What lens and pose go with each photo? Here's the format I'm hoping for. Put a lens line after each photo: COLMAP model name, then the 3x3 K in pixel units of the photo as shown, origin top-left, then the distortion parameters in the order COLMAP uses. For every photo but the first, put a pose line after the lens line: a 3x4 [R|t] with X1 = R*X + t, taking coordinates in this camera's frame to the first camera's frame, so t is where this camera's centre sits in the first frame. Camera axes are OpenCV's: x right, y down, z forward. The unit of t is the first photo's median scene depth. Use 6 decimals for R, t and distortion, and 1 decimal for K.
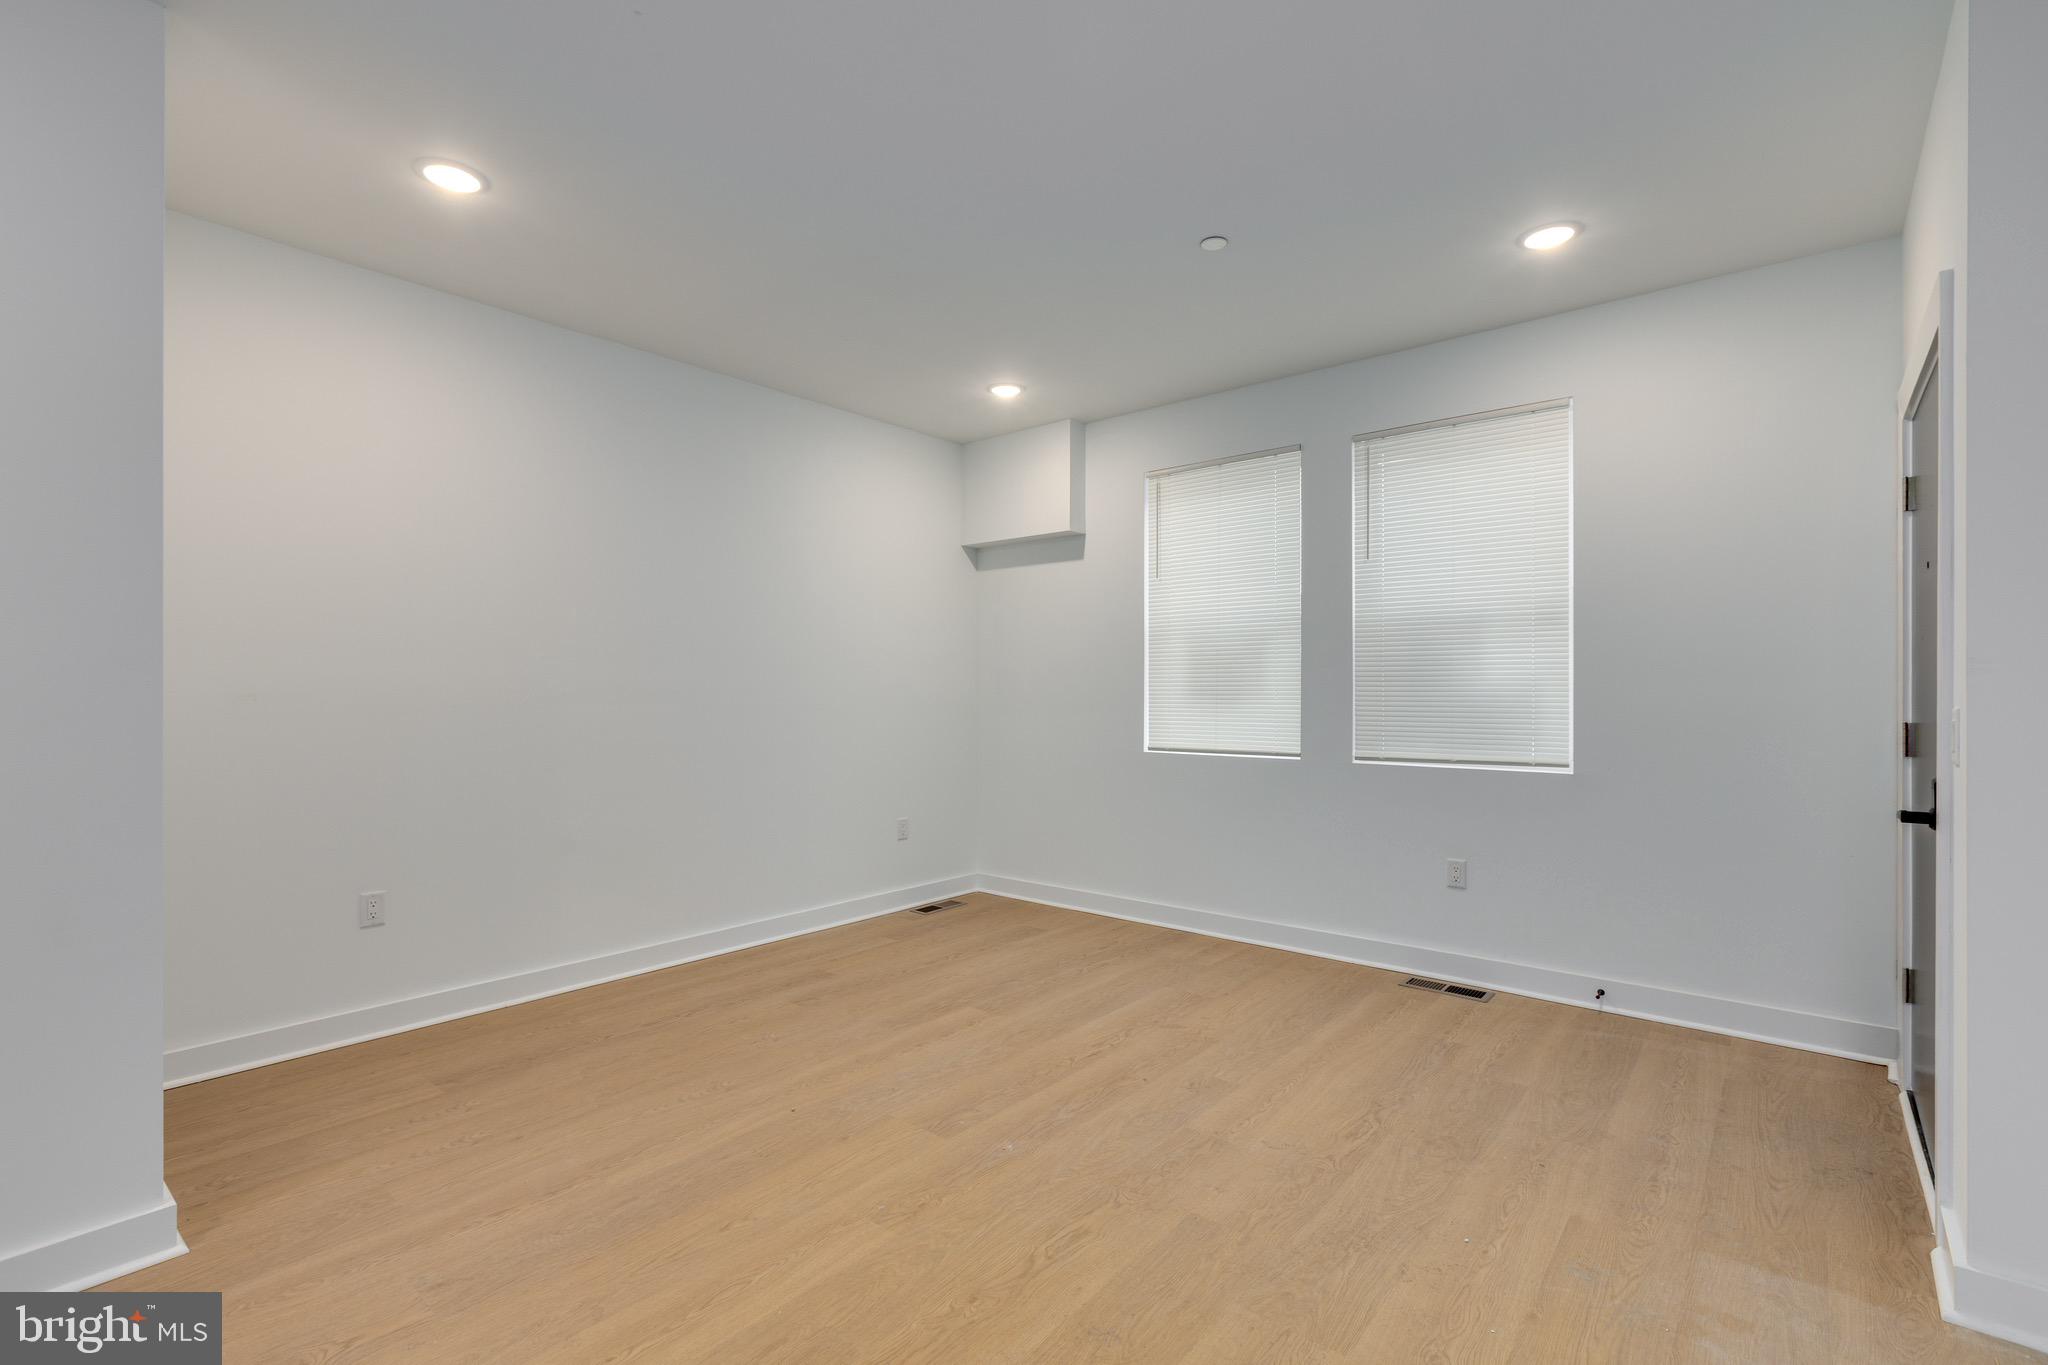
lens RADIAL K [[918.1, 0, 1016.6], [0, 918.1, 682.3], [0, 0, 1]] dist [0.001189, -0.001013]
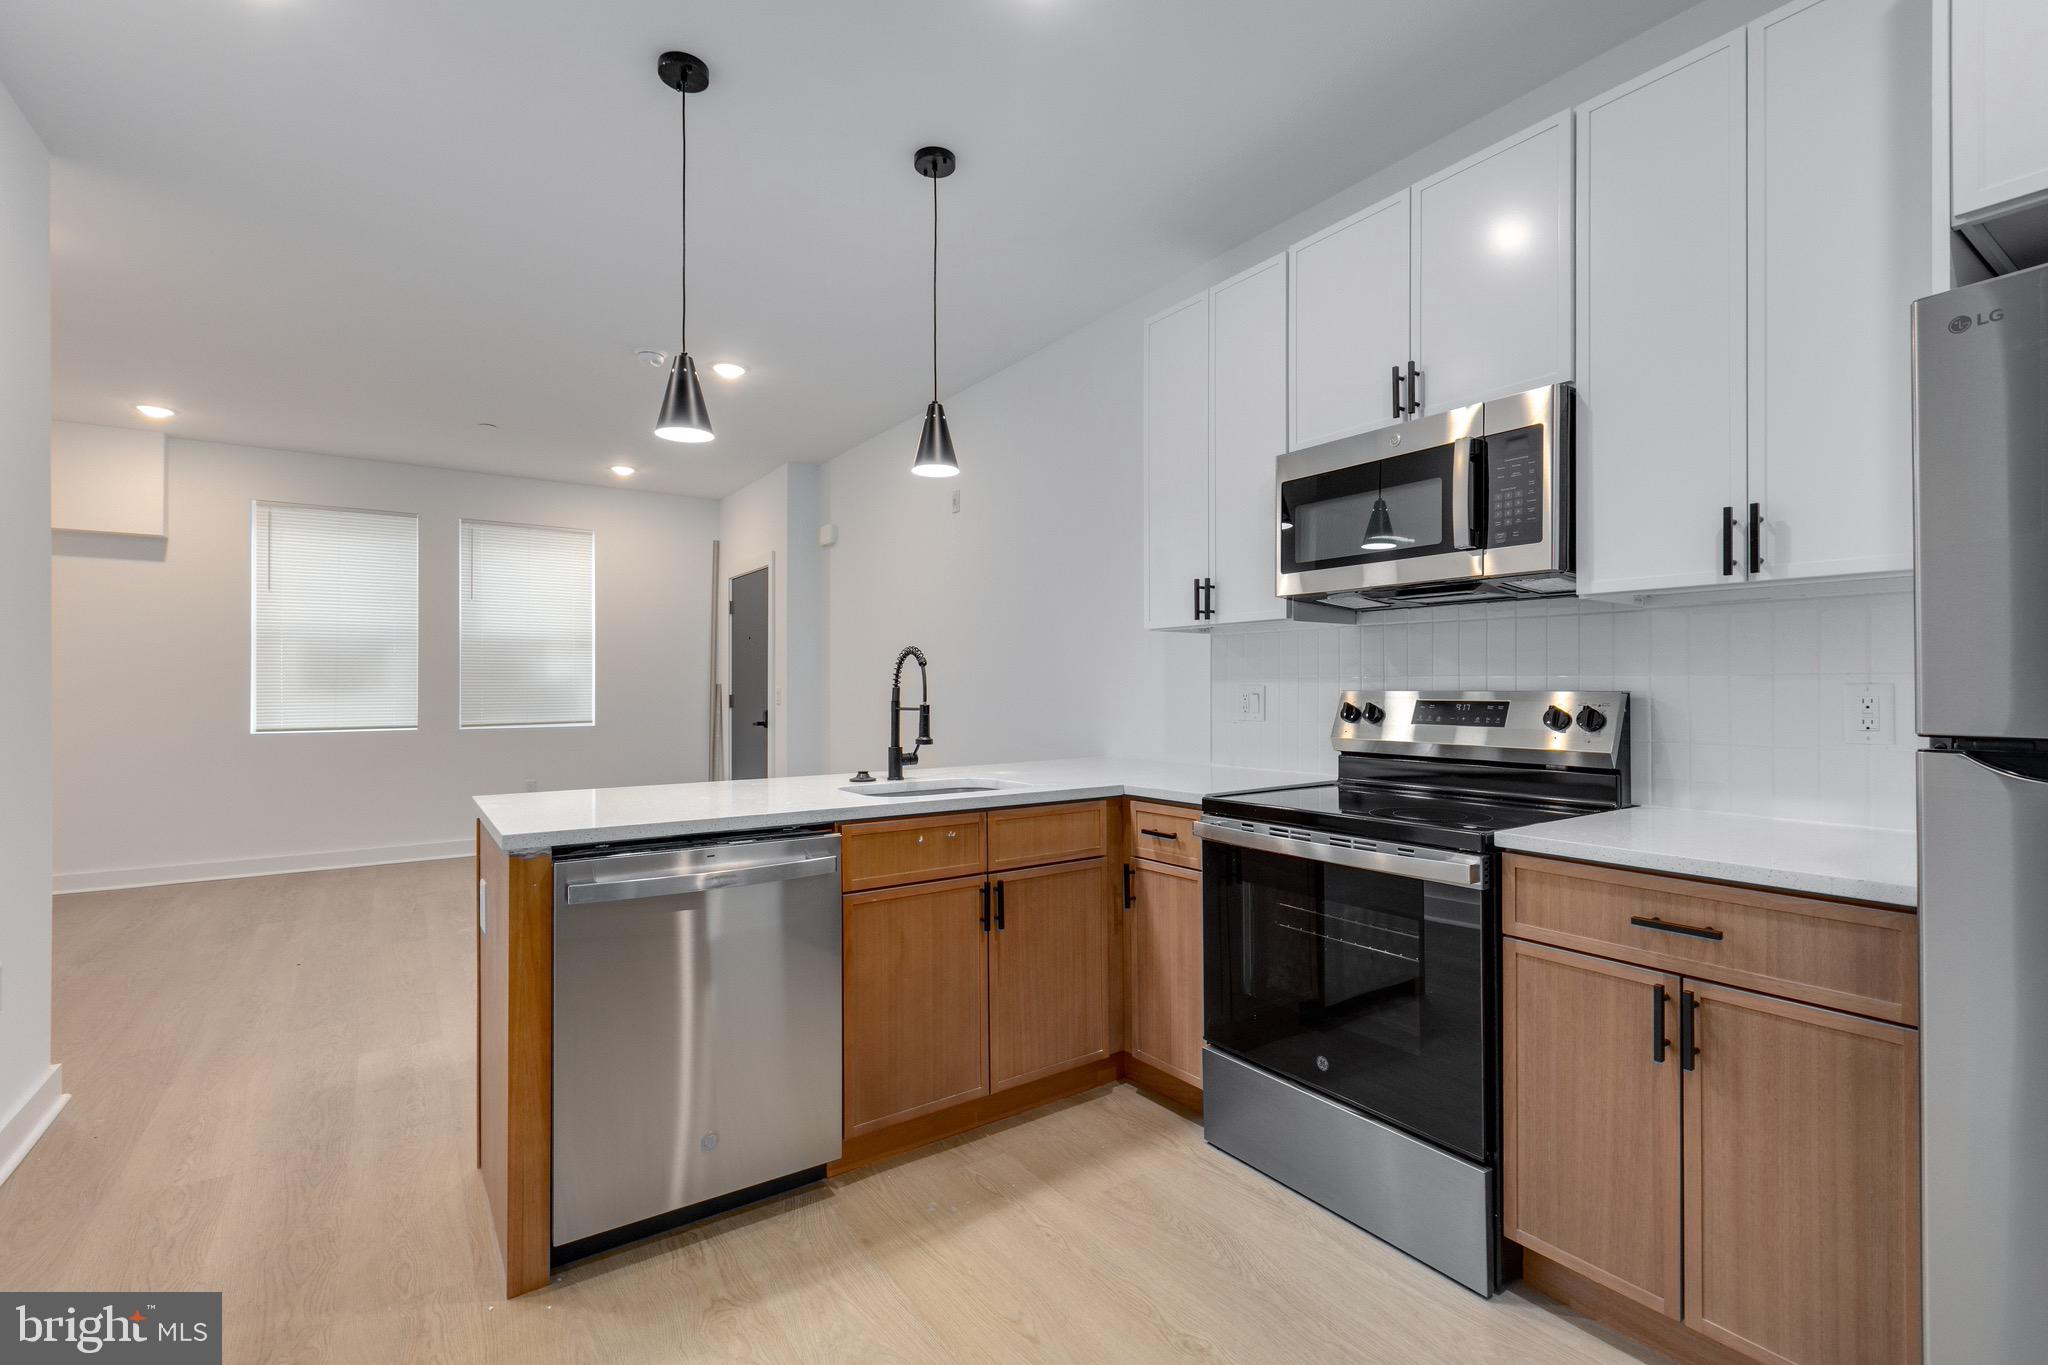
lens RADIAL K [[916.3, 0, 1038.6], [0, 916.3, 683.9], [0, 0, 1]] dist [0.003419, 0.000198]
pose [[0.252544, 0.002972, 0.967581, -1.013980], [-0.005338, 0.999984, -0.001678, 0.009621], [-0.967571, -0.004742, 0.252556, -0.384327]]
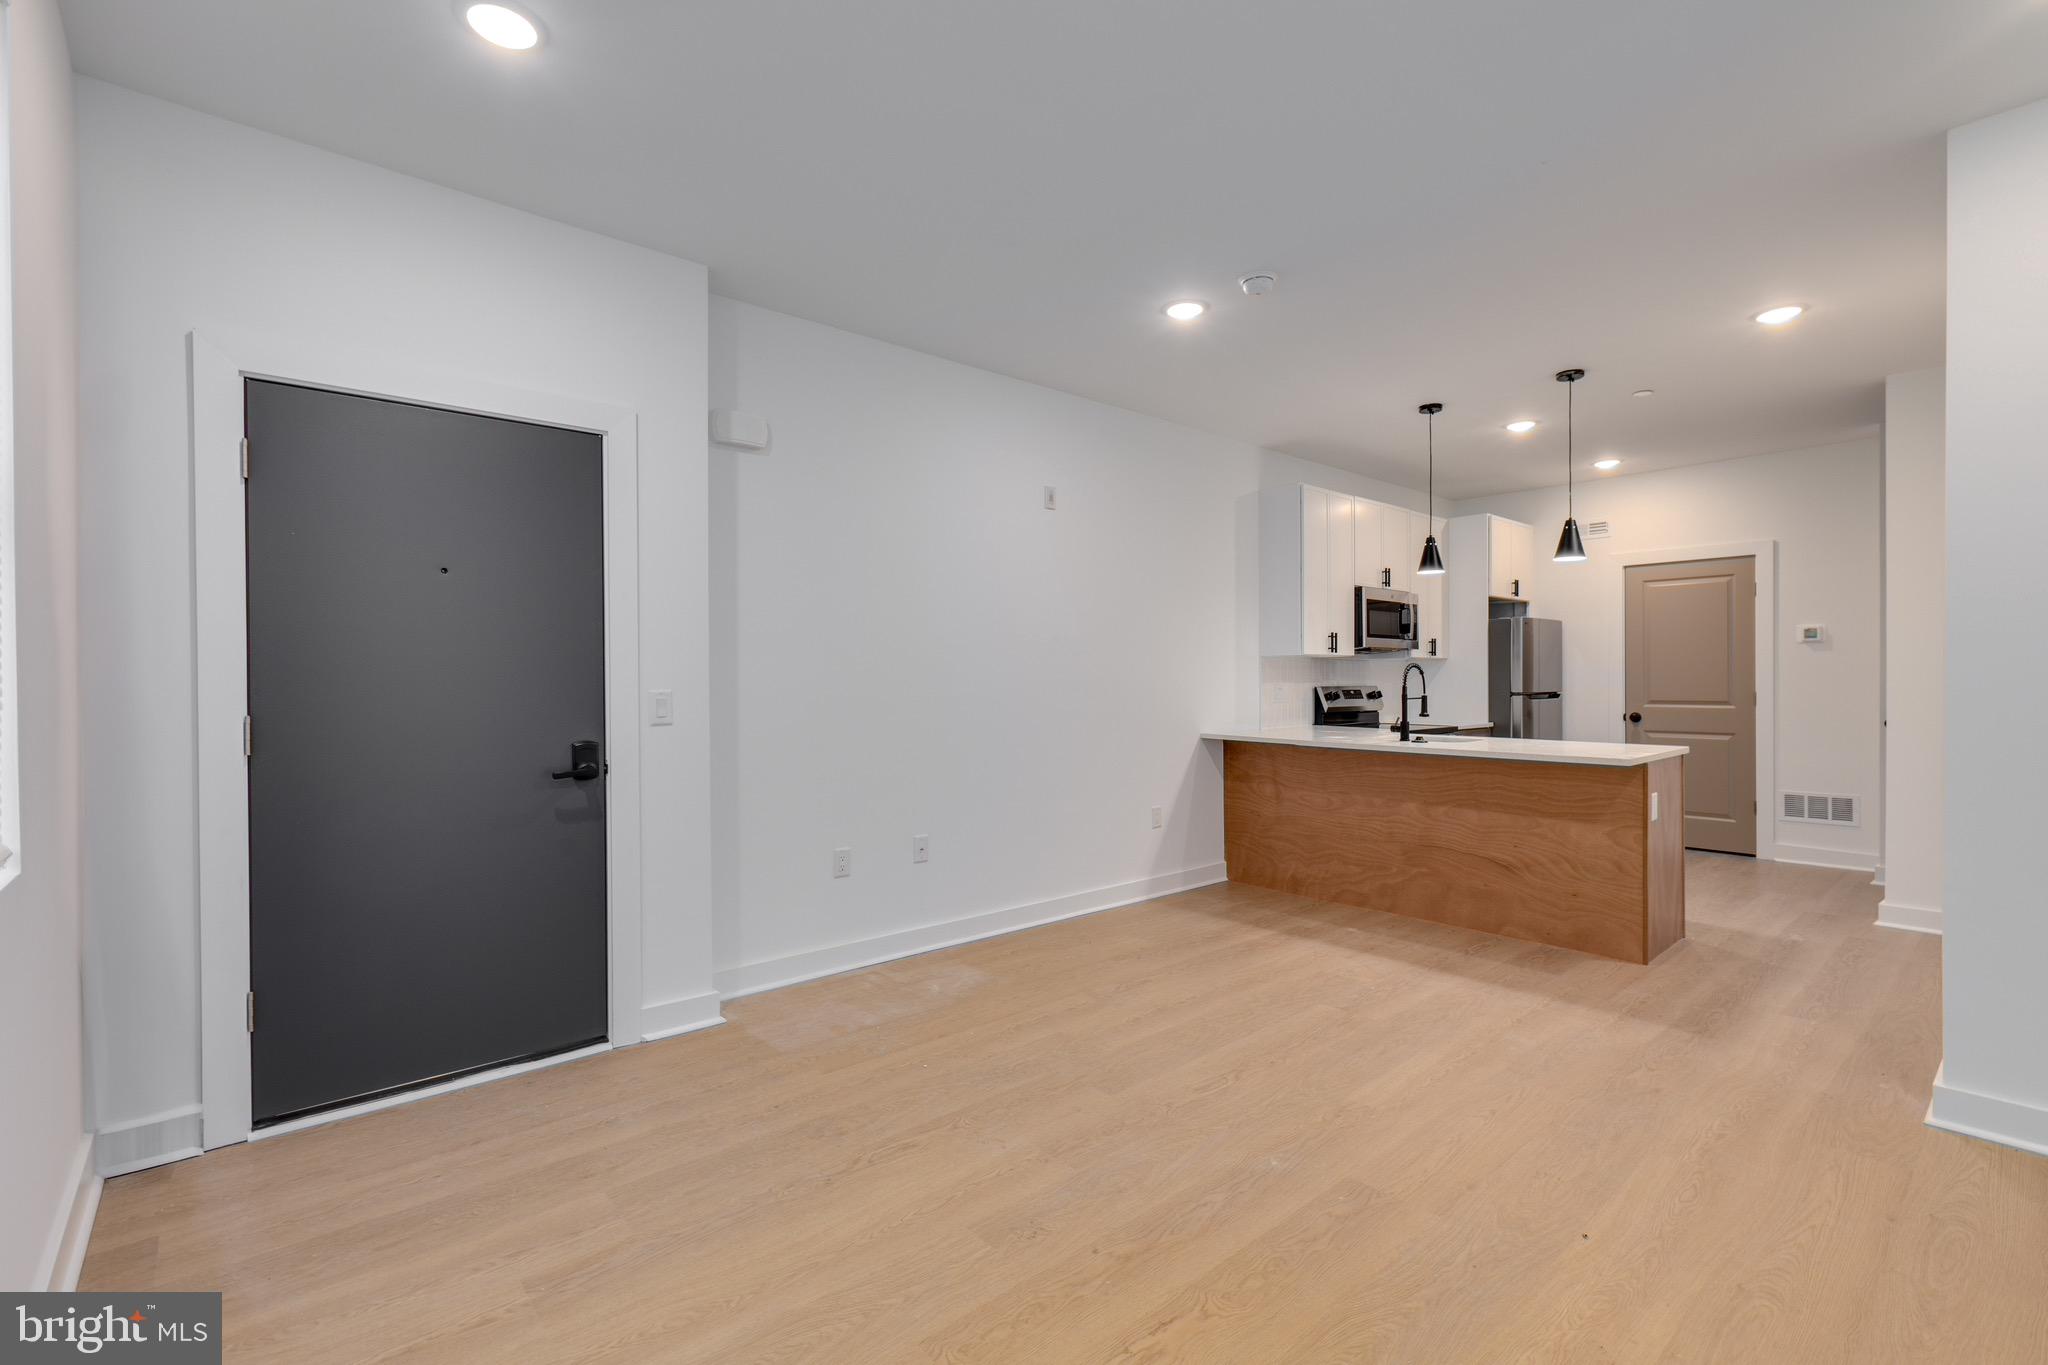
lens RADIAL K [[918.1, 0, 1016.6], [0, 918.1, 682.3], [0, 0, 1]] dist [0.001189, -0.001013]
pose [[-0.988528, 0.001522, 0.151027, 0.074931], [0.000974, 0.999993, -0.003702, 0.010550], [-0.151032, -0.003512, -0.988523, 1.335944]]
